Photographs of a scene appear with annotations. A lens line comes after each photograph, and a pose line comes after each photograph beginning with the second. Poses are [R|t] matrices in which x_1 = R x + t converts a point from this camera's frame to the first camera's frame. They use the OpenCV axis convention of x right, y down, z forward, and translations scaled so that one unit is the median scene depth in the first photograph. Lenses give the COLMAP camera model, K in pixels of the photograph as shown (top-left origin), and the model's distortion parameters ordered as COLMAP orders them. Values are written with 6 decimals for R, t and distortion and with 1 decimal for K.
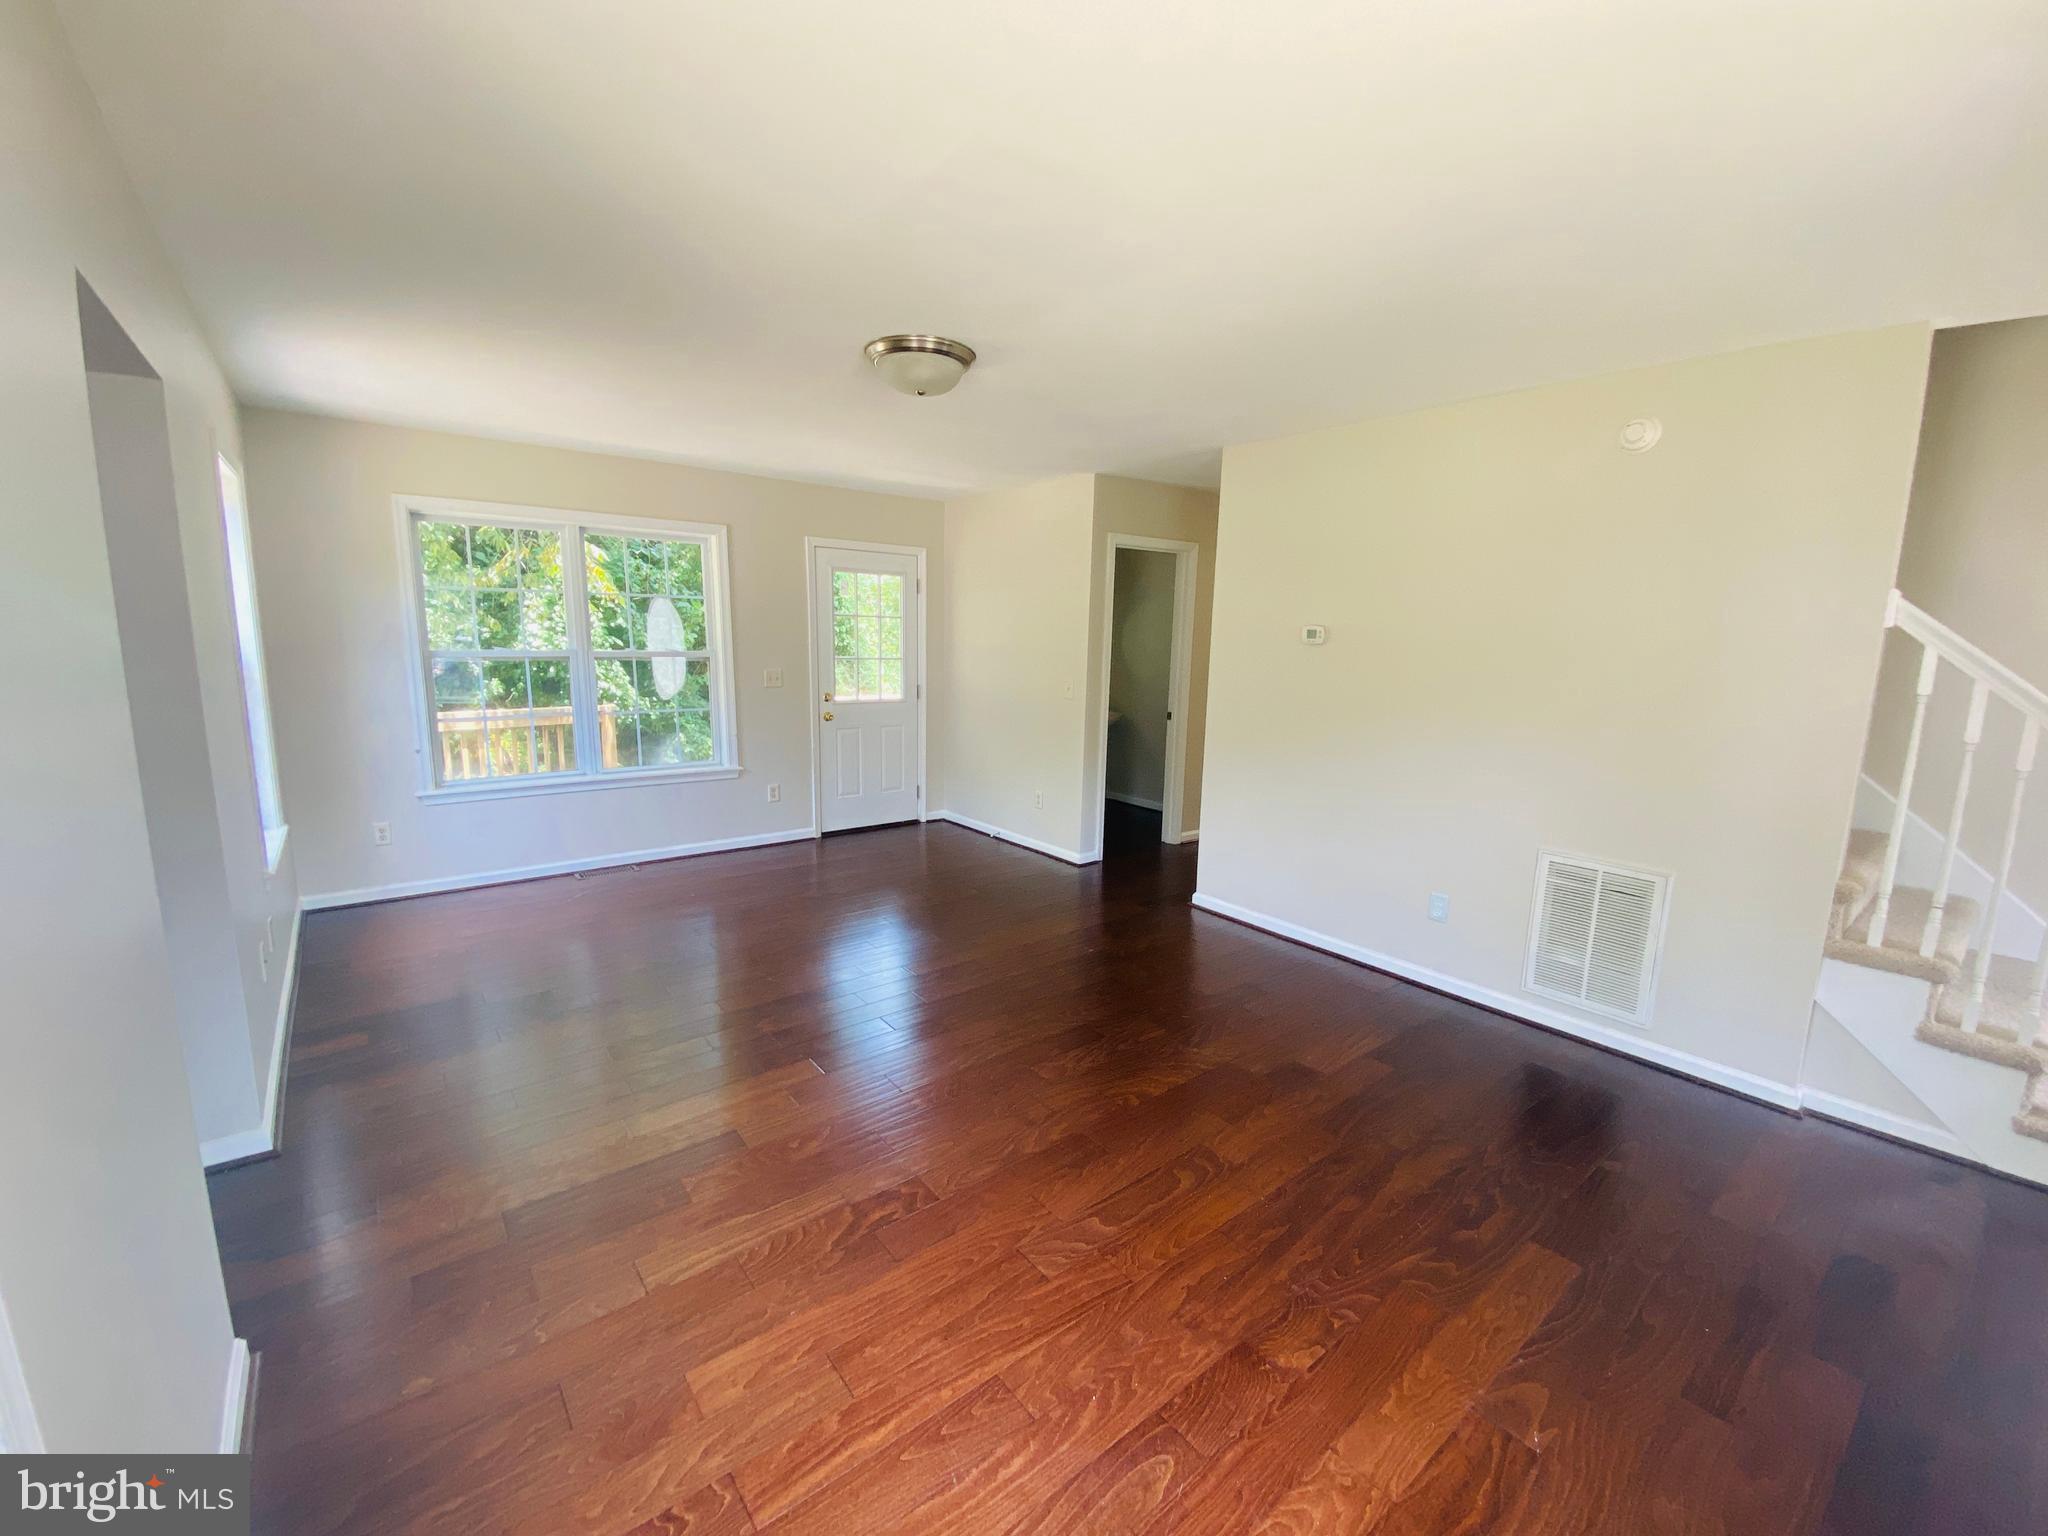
lens RADIAL K [[831.6, 0, 1020.5], [0, 831.6, 765.2], [0, 0, 1]] dist [0.022682, -0.000658]
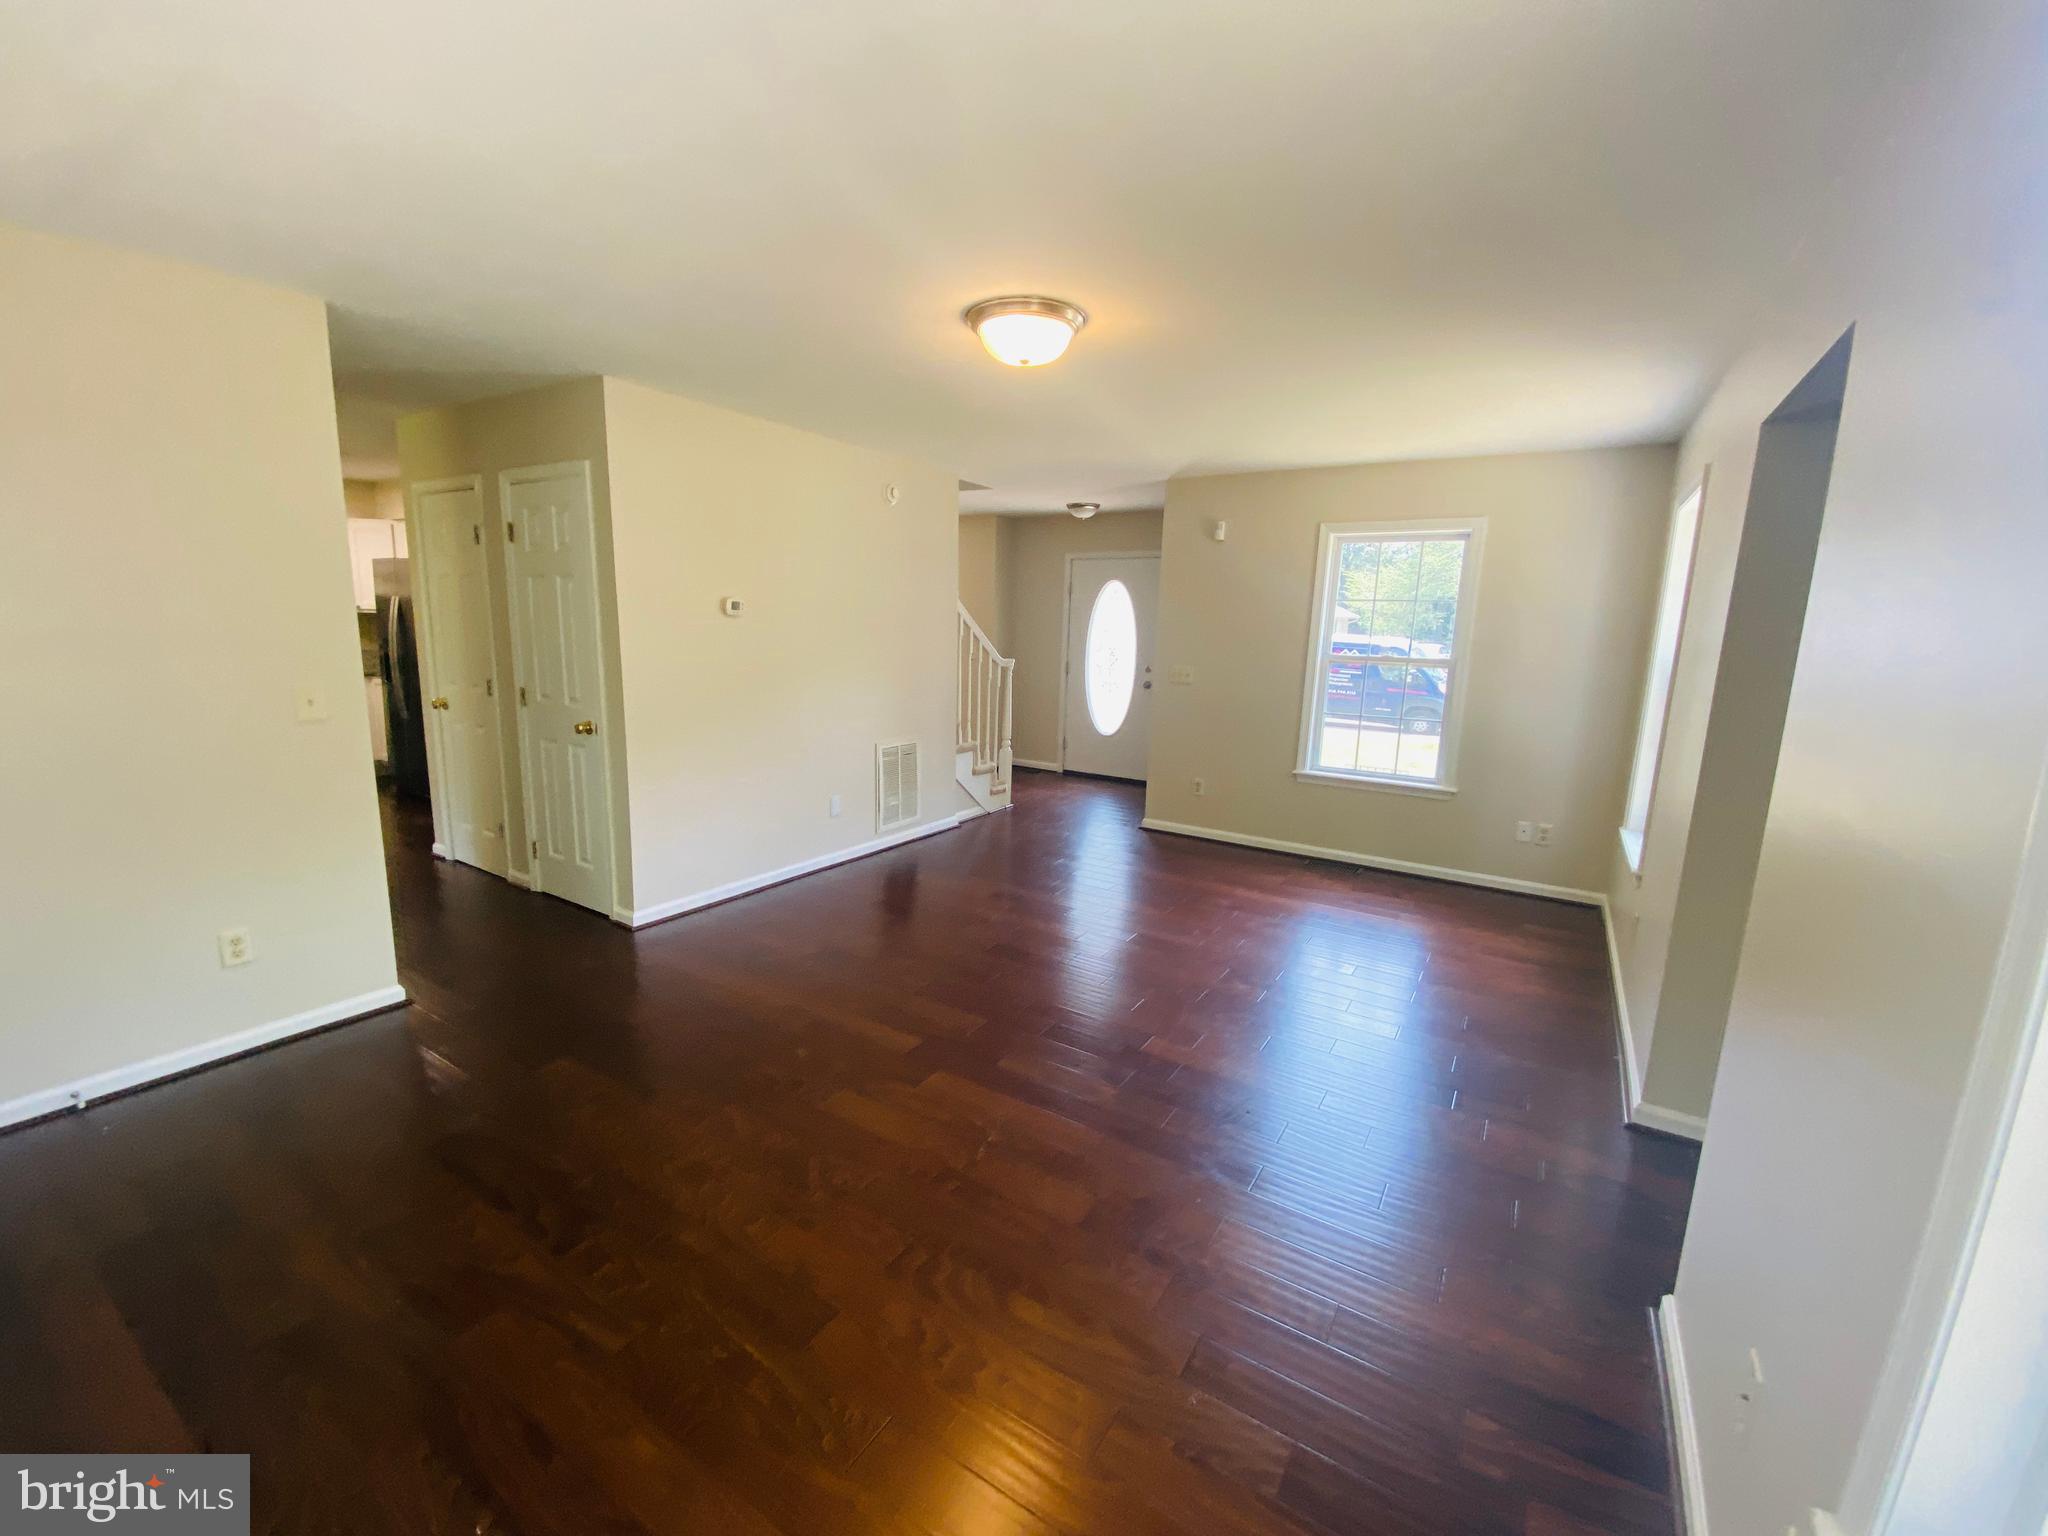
lens RADIAL K [[831.6, 0, 1020.5], [0, 831.6, 765.2], [0, 0, 1]] dist [0.022682, -0.000658]
pose [[-0.296029, -0.199155, 0.934186, -0.950138], [0.126470, 0.961239, 0.244999, -0.214099], [-0.946769, 0.190673, -0.259367, 1.152289]]
